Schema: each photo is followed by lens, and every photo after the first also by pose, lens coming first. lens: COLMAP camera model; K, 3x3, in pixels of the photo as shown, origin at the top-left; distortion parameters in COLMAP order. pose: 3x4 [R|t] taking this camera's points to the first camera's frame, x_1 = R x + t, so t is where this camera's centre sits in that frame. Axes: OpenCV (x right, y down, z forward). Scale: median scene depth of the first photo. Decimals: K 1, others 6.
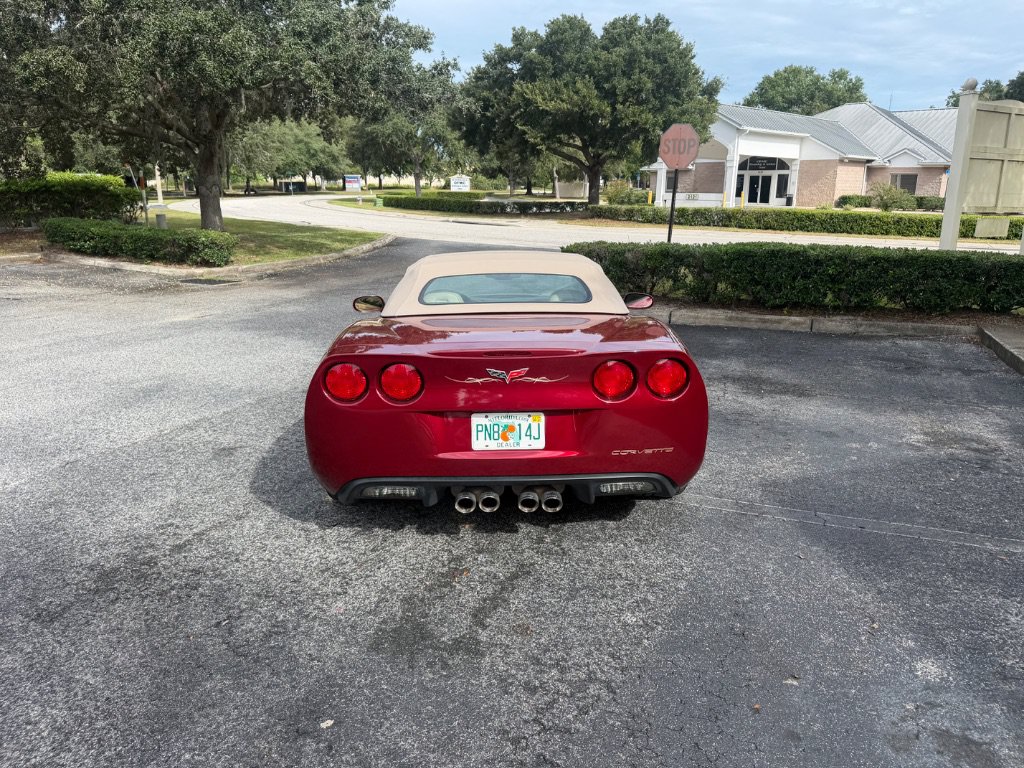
lens RADIAL K [[721.9, 0, 513.3], [0, 721.9, 382.0], [0, 0, 1]] dist [0.049712, -0.073091]
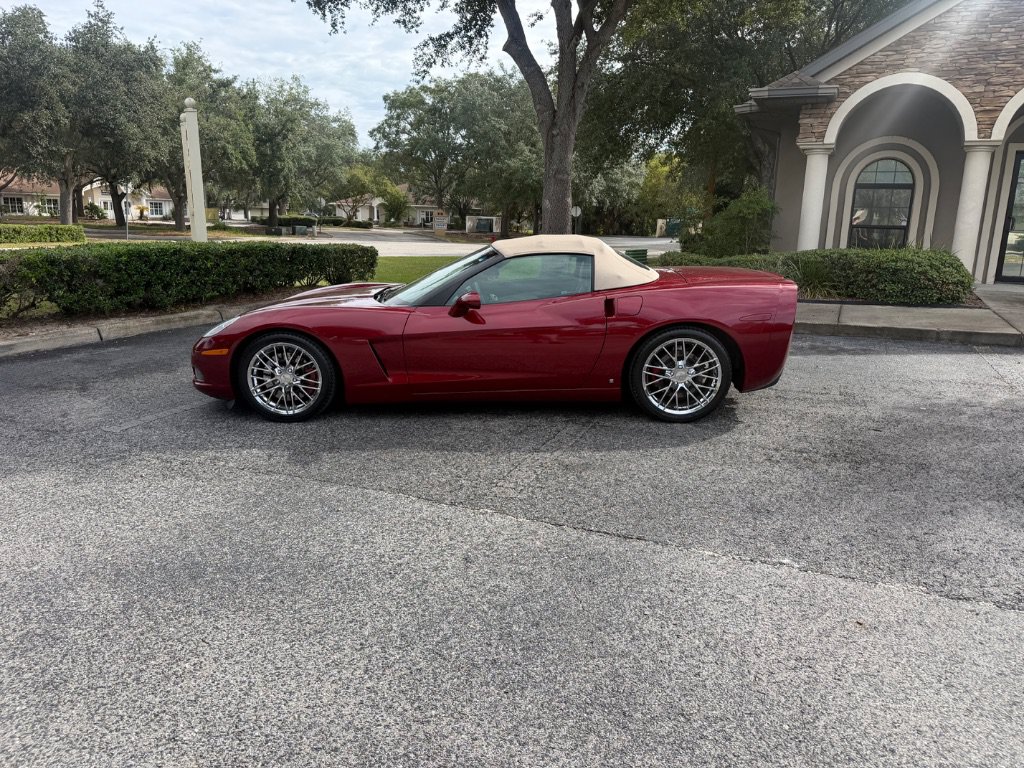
lens RADIAL K [[724.5, 0, 514.5], [0, 724.5, 379.0], [0, 0, 1]] dist [0.031669, -0.044717]
pose [[0.039929, -0.220544, 0.974559, -0.189090], [0.232697, 0.950573, 0.205582, -0.031844], [-0.971729, 0.218568, 0.089276, 0.147542]]
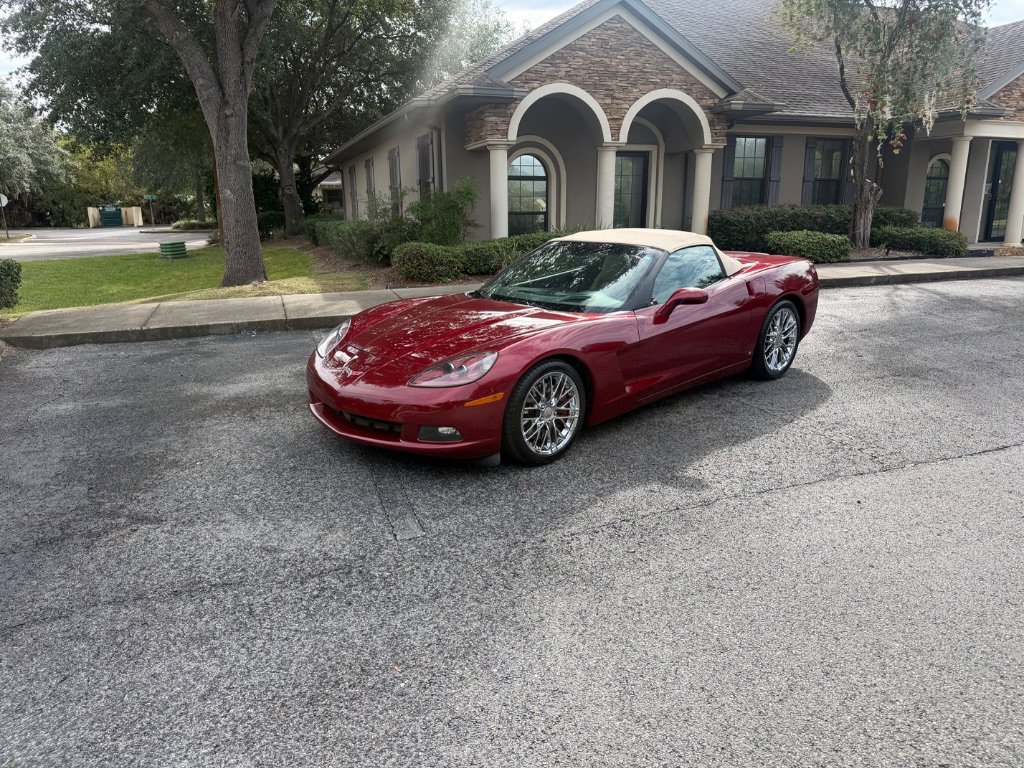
lens RADIAL K [[717.5, 0, 515.9], [0, 717.5, 387.4], [0, 0, 1]] dist [0.044548, -0.059891]
pose [[-0.668745, -0.182113, 0.720843, -0.126671], [0.190108, 0.895423, 0.402588, -0.071891], [-0.718776, 0.406267, -0.564188, 0.293072]]
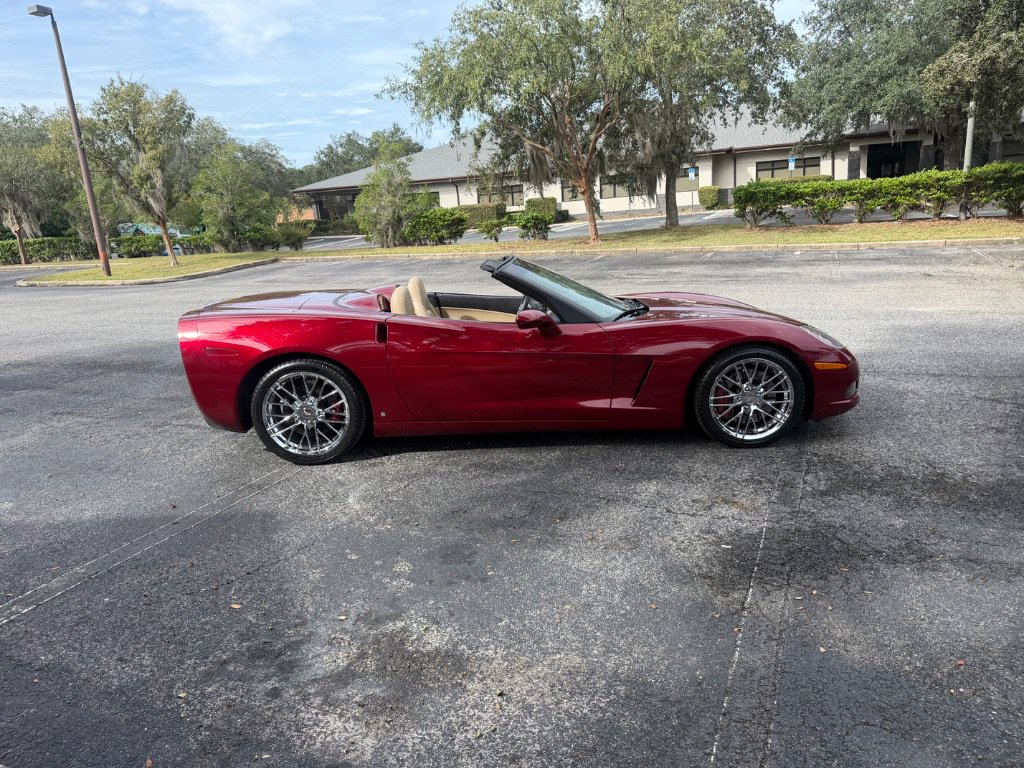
lens RADIAL K [[709.4, 0, 512.9], [0, 709.4, 379.8], [0, 0, 1]] dist [0.047227, -0.056330]
pose [[-0.033268, 0.227437, -0.973224, 0.165297], [-0.185409, 0.955456, 0.229622, -0.038529], [0.982098, 0.188084, 0.010383, 0.164540]]
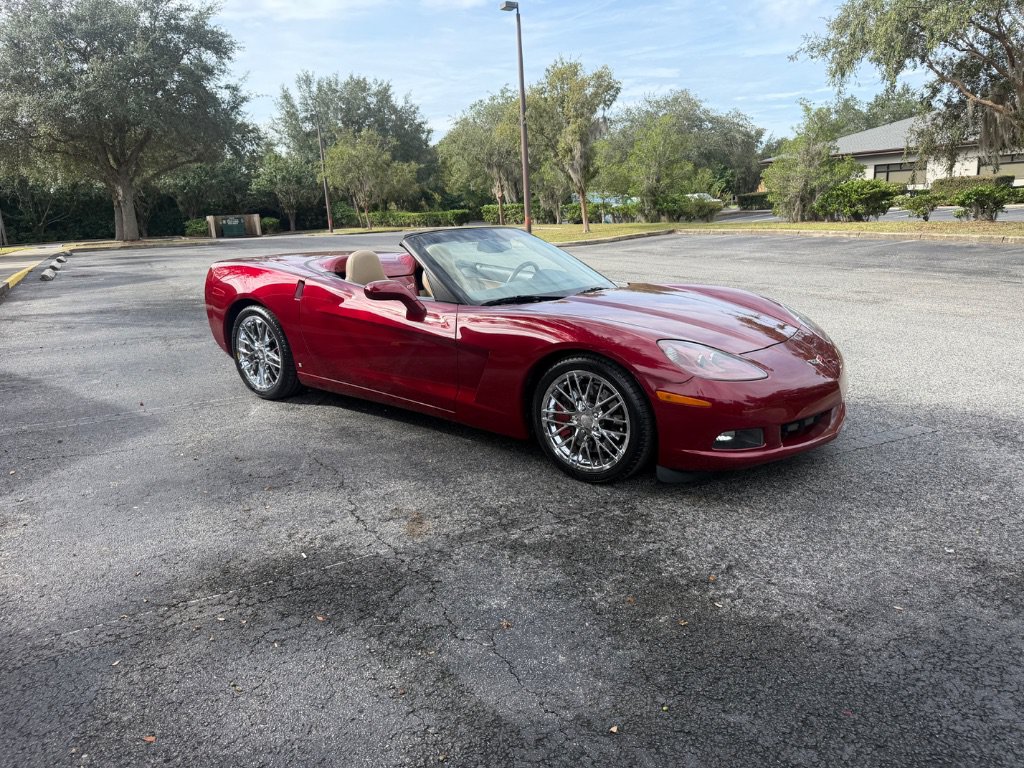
lens RADIAL K [[714.8, 0, 504.4], [0, 714.8, 380.0], [0, 0, 1]] dist [0.067528, -0.101265]
pose [[-0.641145, 0.195196, -0.742180, 0.117082], [-0.157429, 0.913089, 0.376144, -0.057351], [0.751099, 0.358004, -0.554693, 0.263838]]
